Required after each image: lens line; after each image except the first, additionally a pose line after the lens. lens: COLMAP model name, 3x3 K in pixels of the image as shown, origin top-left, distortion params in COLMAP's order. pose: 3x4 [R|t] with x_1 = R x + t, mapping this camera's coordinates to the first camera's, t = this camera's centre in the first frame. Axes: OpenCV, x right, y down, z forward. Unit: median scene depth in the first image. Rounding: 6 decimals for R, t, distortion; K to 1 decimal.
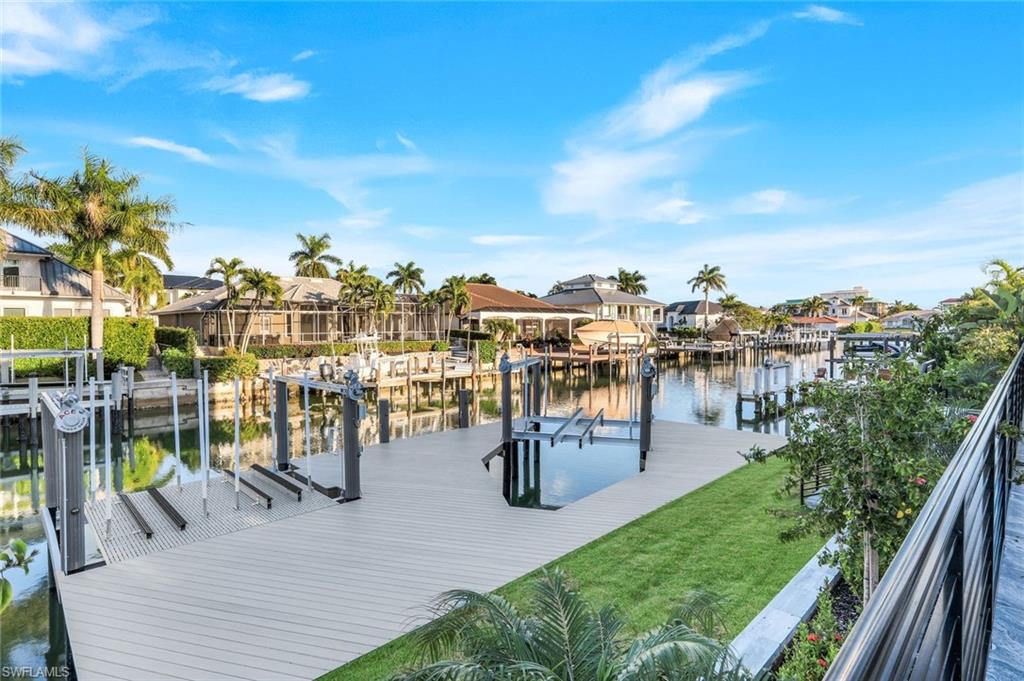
lens RADIAL K [[515.1, 0, 512.9], [0, 515.1, 338.0], [0, 0, 1]] dist [0.005231, -0.000185]
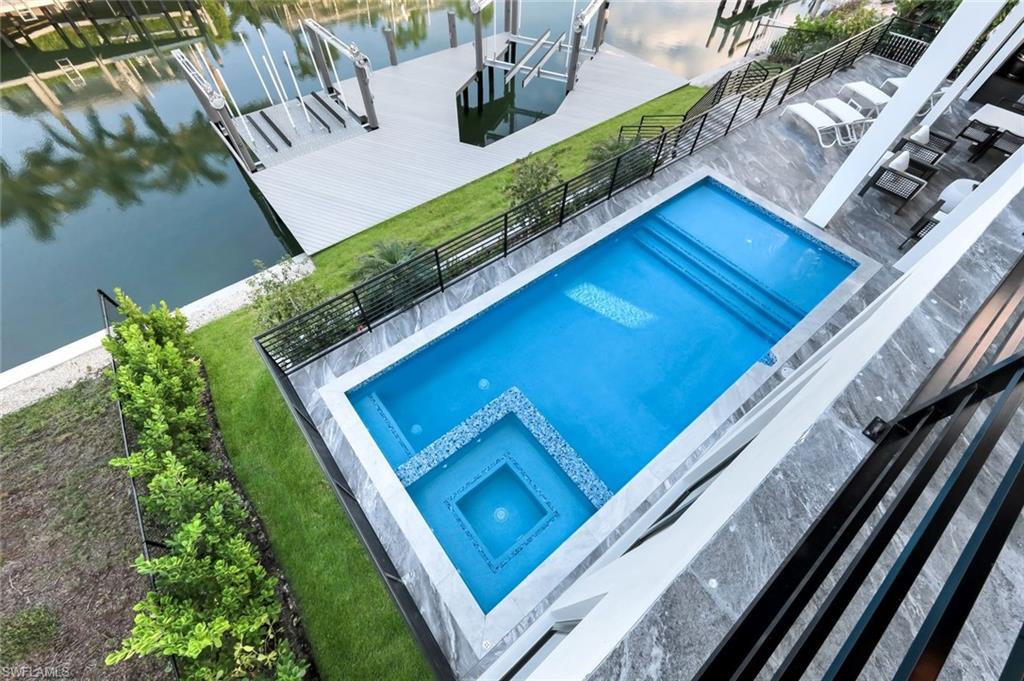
lens RADIAL K [[417.6, 0, 508.1], [0, 417.6, 337.9], [0, 0, 1]] dist [0.000071, 0.000089]
pose [[0.994257, 0.098599, -0.041601, 0.049872], [-0.024827, 0.590652, 0.806545, -0.077267], [0.104096, -0.800880, 0.589708, -0.067330]]
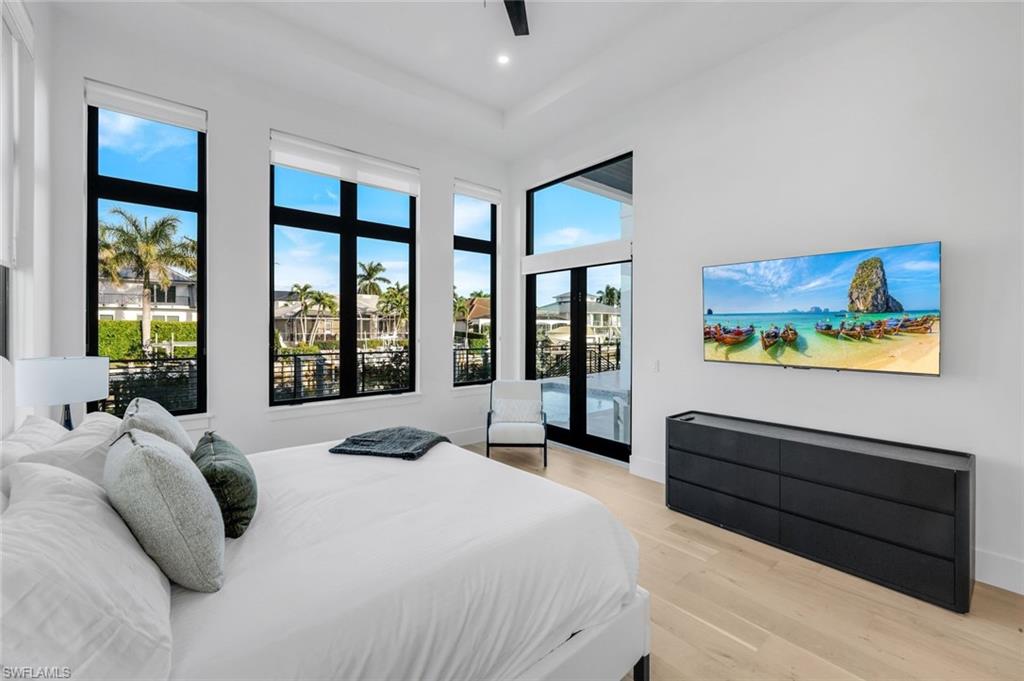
lens RADIAL K [[418.6, 0, 513.8], [0, 418.6, 333.5], [0, 0, 1]] dist [0.001653, -0.000224]
pose [[0.996930, 0.008262, -0.077861, 0.120467], [-0.009102, 0.999904, -0.010445, -0.000232], [0.077767, 0.011122, 0.996910, -0.132818]]
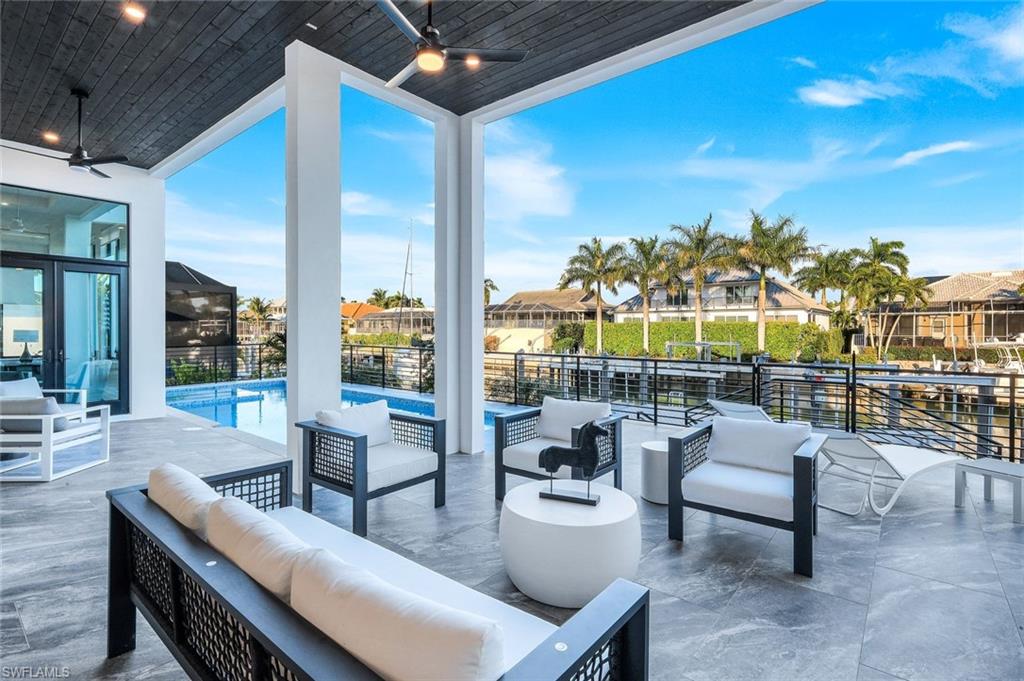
lens RADIAL K [[480.7, 0, 509.1], [0, 480.7, 332.4], [0, 0, 1]] dist [0.003757, -0.001487]
pose [[0.103858, 0.012284, -0.994516, 0.273571], [-0.023101, 0.999684, 0.009935, -0.004079], [0.994324, 0.021942, 0.104109, 0.080032]]
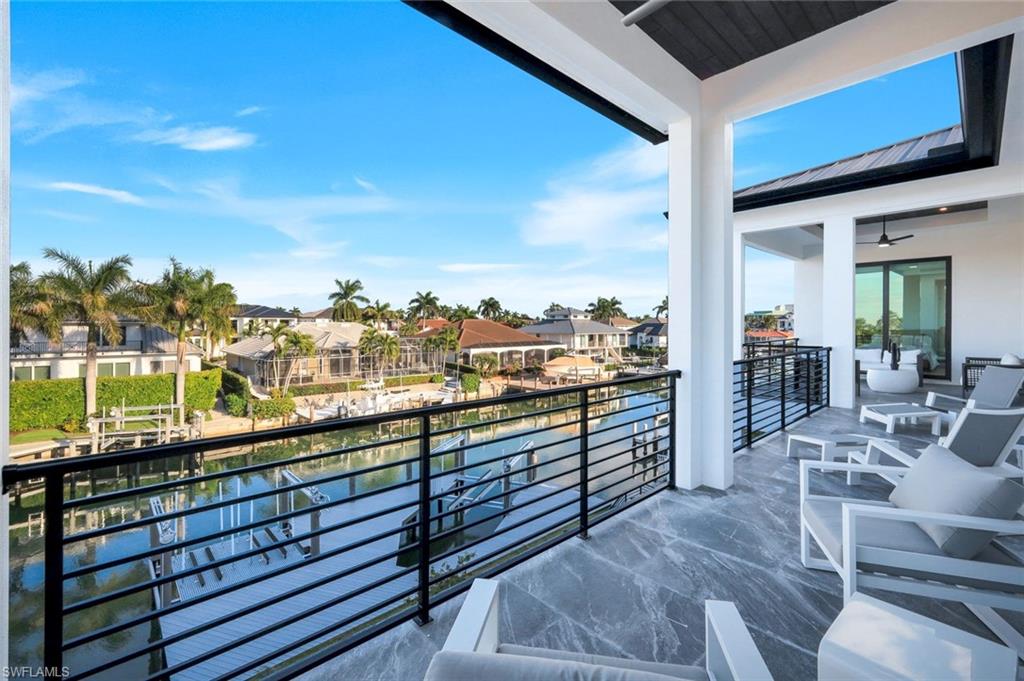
lens RADIAL K [[439.0, 0, 515.4], [0, 439.0, 327.0], [0, 0, 1]] dist [0.006493, -0.000044]
pose [[0.999601, 0.005932, -0.027617, 0.080542], [-0.006472, 0.999788, -0.019525, -0.086408], [0.027495, 0.019696, 0.999428, -0.101935]]
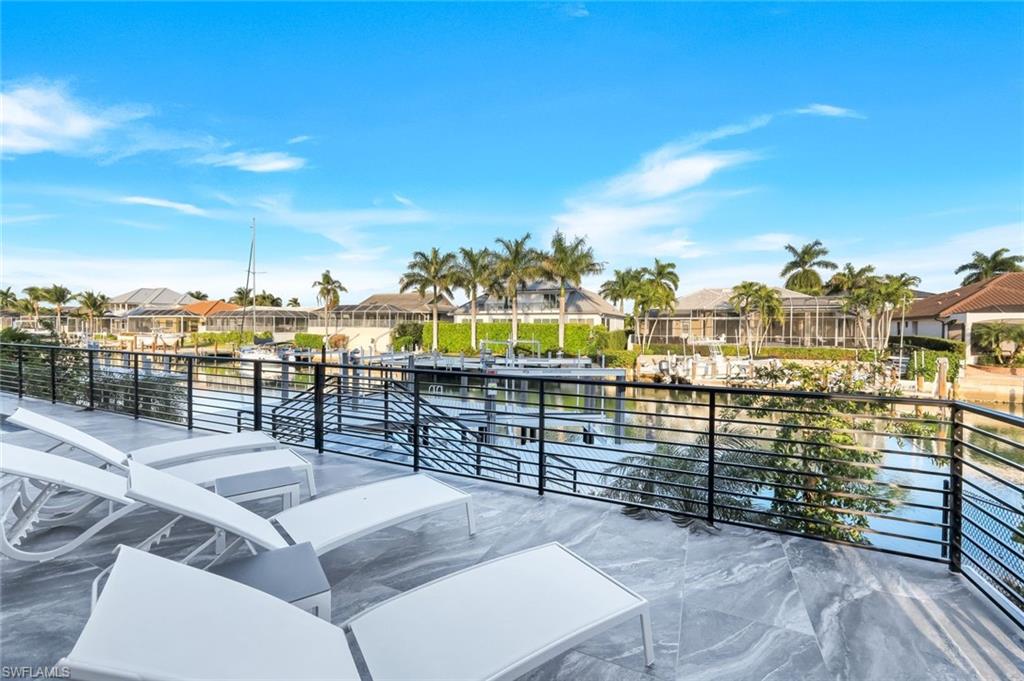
lens RADIAL K [[417.6, 0, 508.4], [0, 417.6, 337.1], [0, 0, 1]] dist [0.000071, 0.000089]
pose [[0.353738, 0.026016, -0.934983, 0.266392], [-0.030640, 0.999399, 0.016216, -0.006870], [0.934842, 0.022911, 0.354323, 0.181375]]
